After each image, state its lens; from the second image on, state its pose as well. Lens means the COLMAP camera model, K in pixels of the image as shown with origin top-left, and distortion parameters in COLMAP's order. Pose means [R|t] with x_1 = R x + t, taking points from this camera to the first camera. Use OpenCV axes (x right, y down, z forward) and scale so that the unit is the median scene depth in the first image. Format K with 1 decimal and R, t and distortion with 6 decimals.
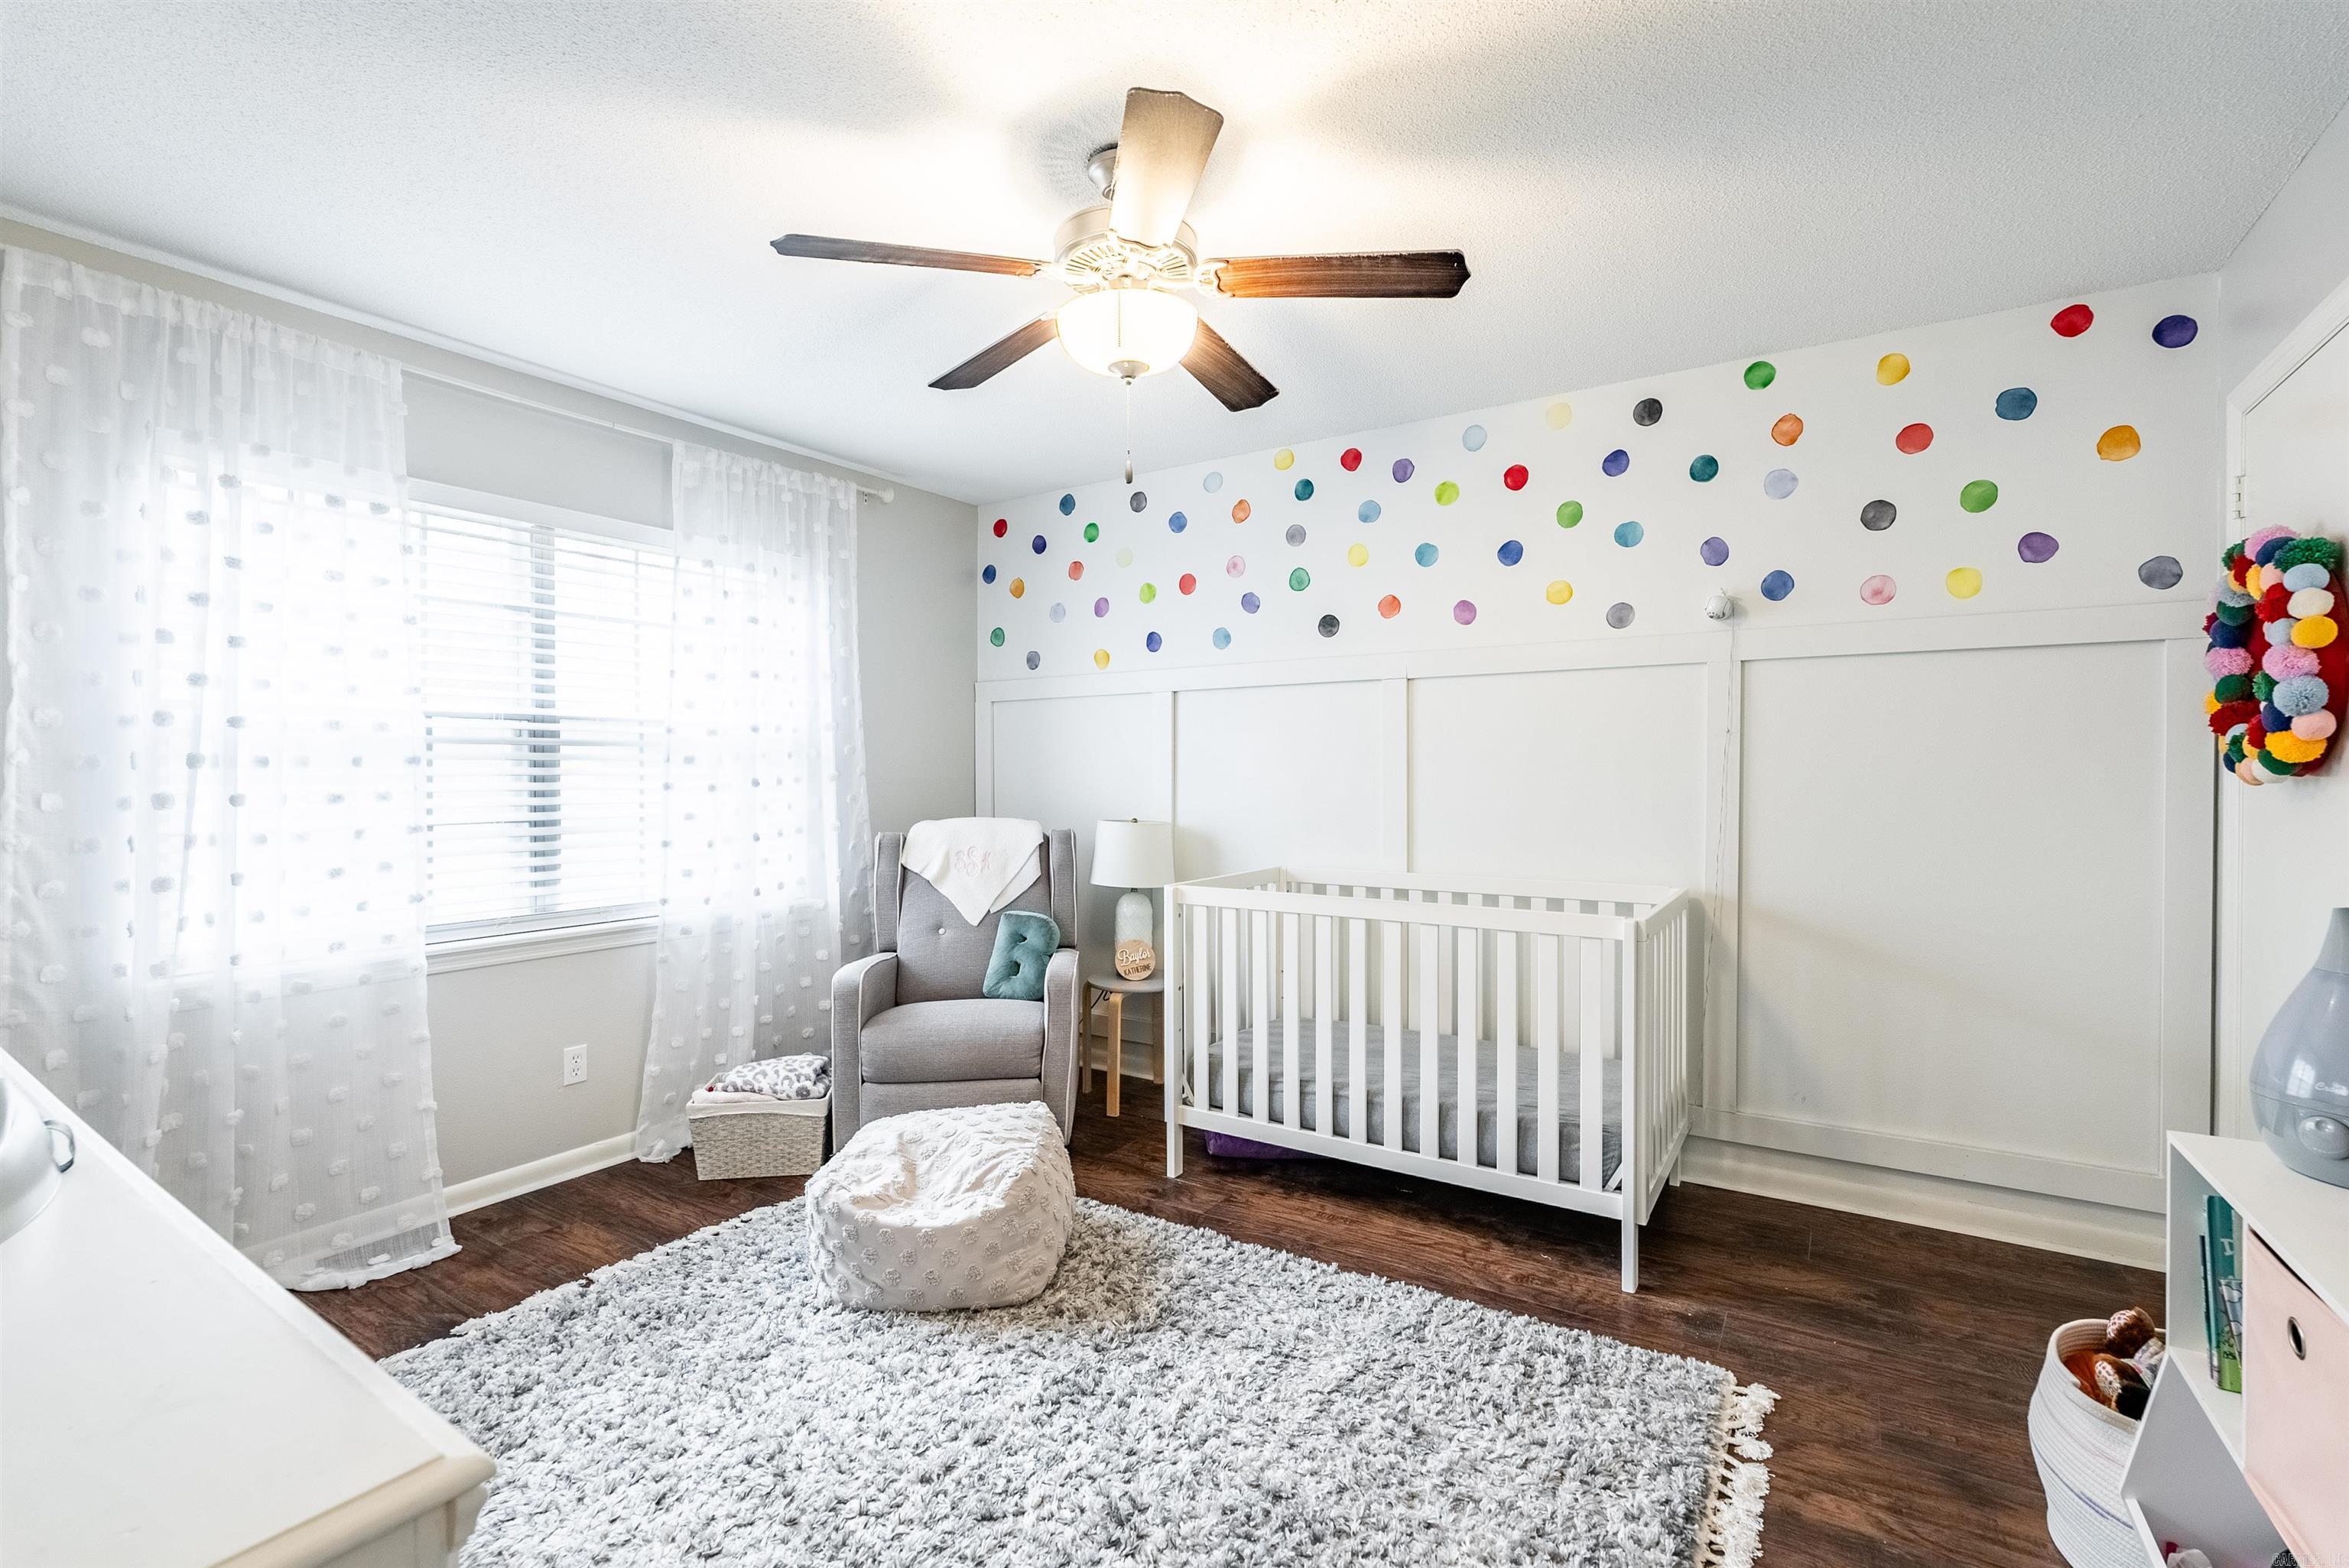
lens RADIAL K [[1036.8, 0, 1180.5], [0, 1036.8, 779.3], [0, 0, 1]] dist [-0.004892, -0.000603]
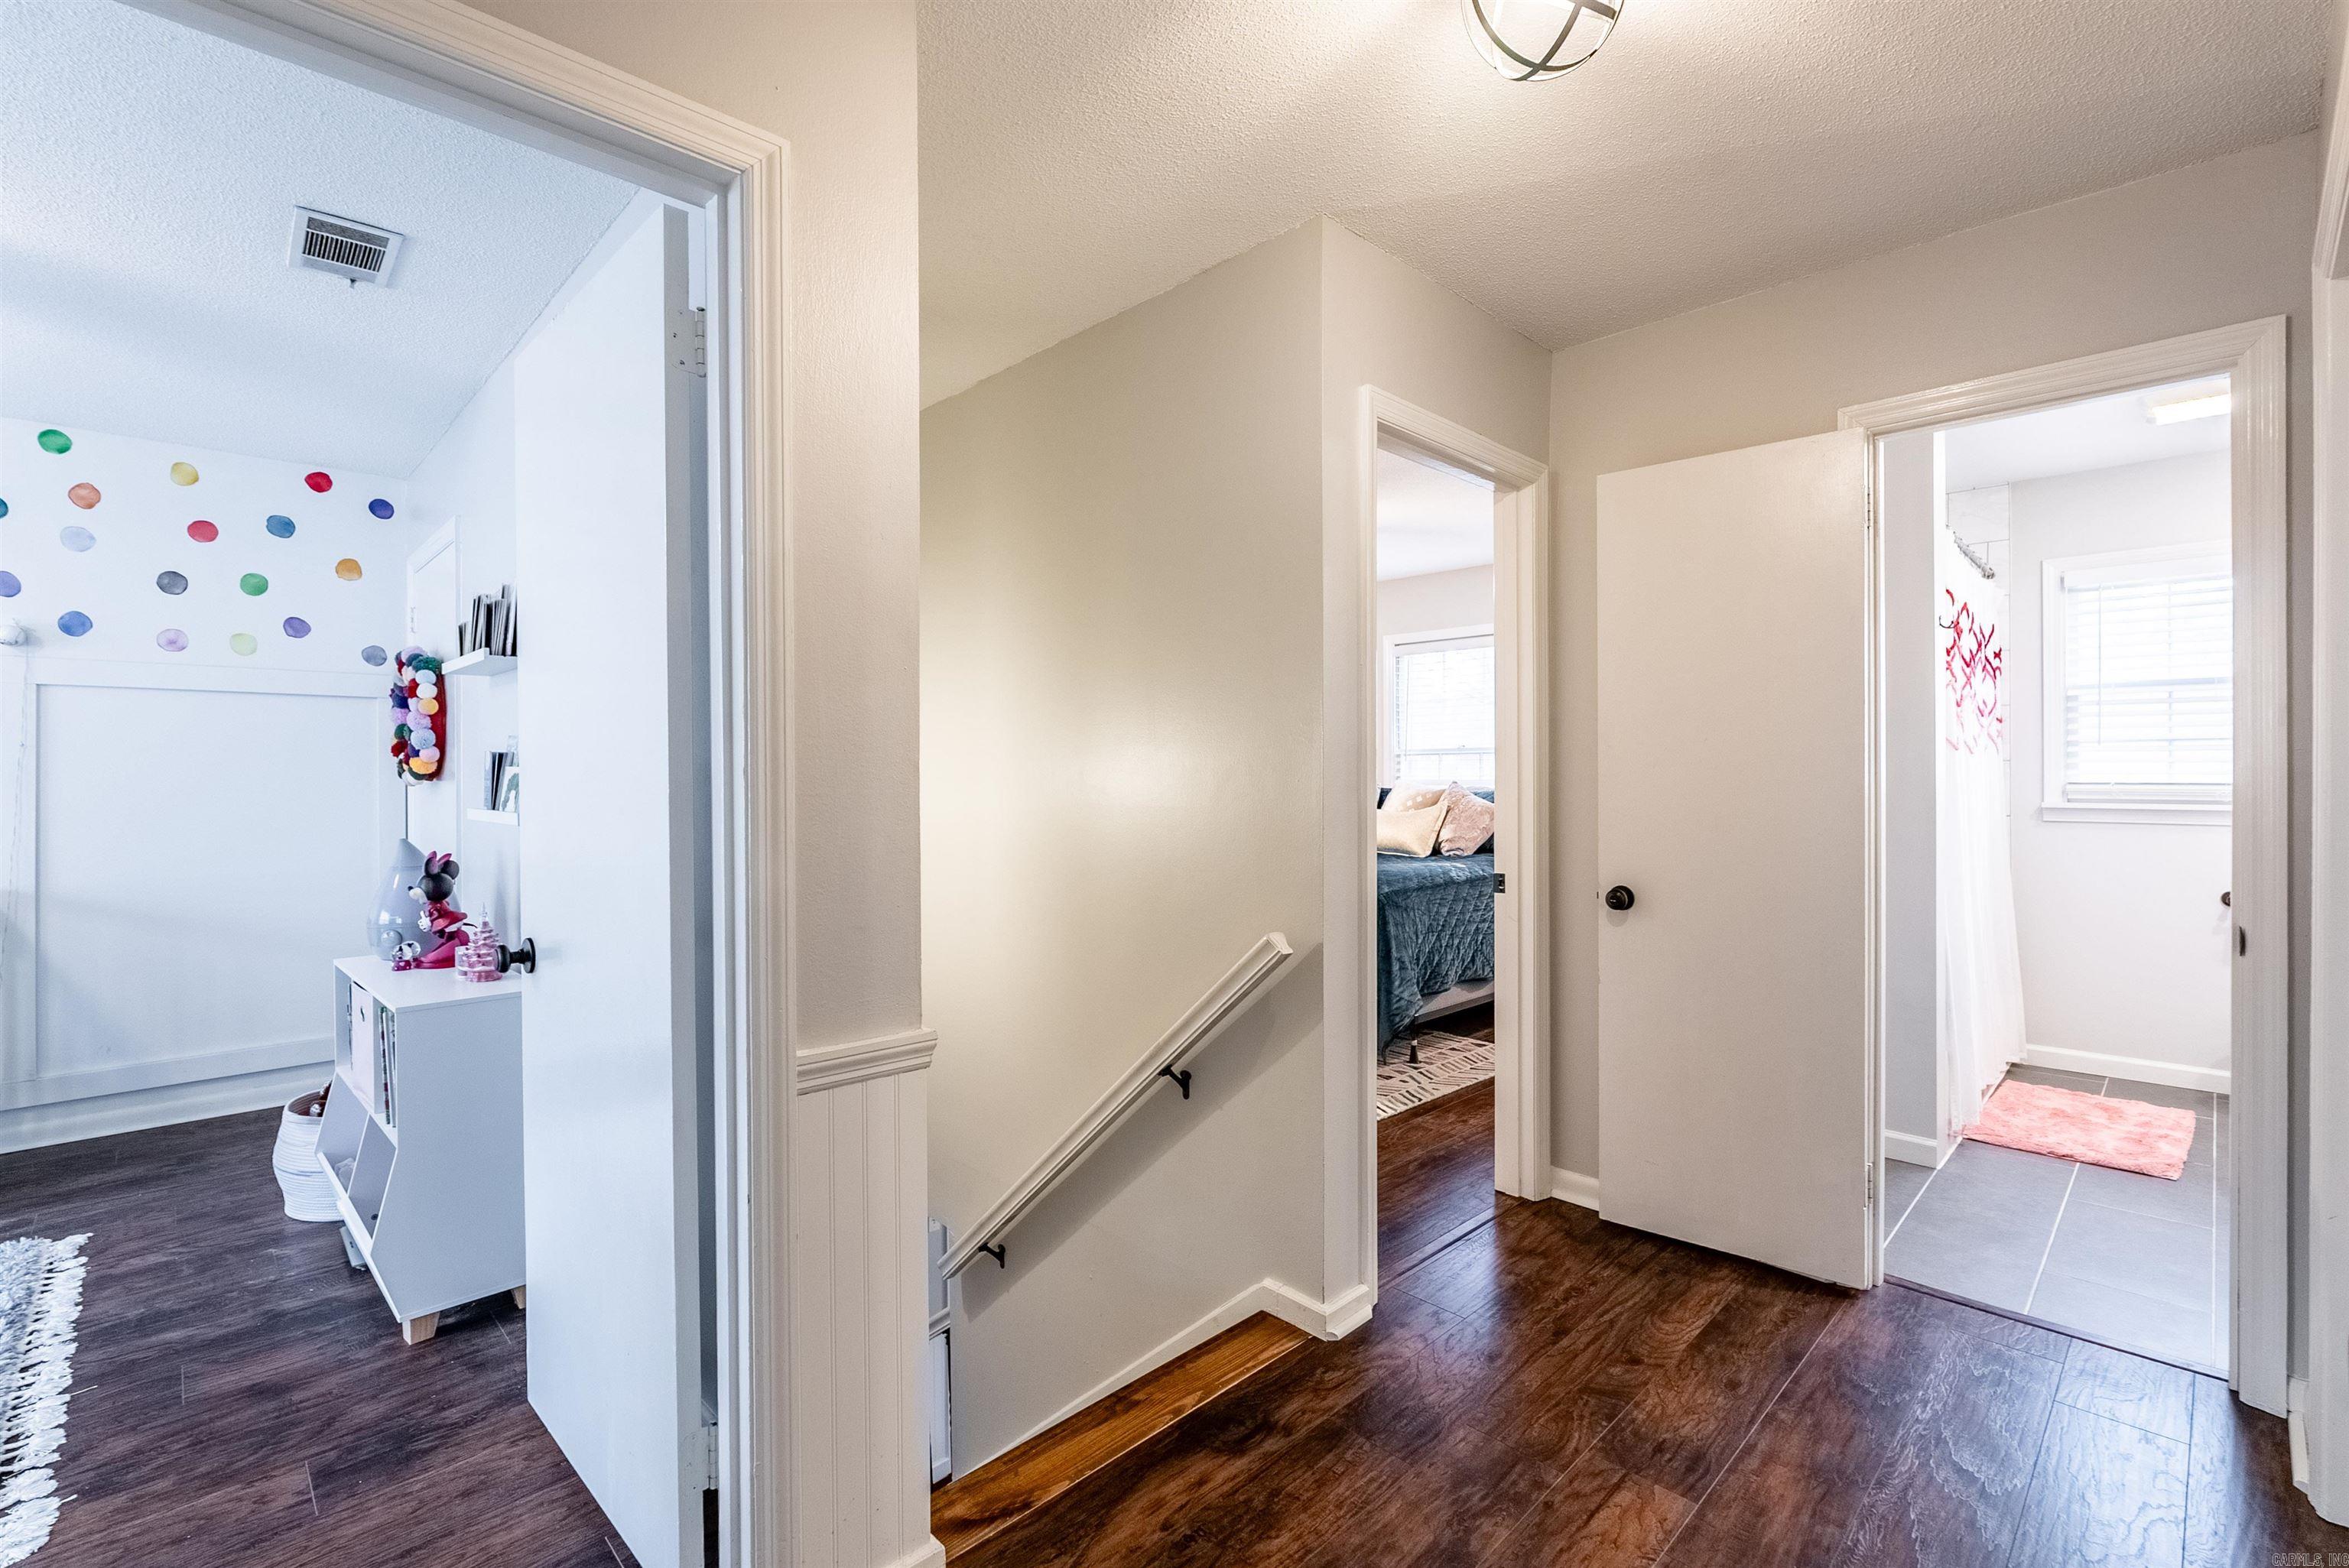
lens RADIAL K [[1040.9, 0, 1177.0], [0, 1040.9, 778.7], [0, 0, 1]] dist [-0.003760, -0.000703]
pose [[0.221499, -0.003181, 0.975155, -0.387780], [0.012388, 0.999923, 0.000448, 0.007682], [-0.975082, 0.011981, 0.221522, -0.632939]]
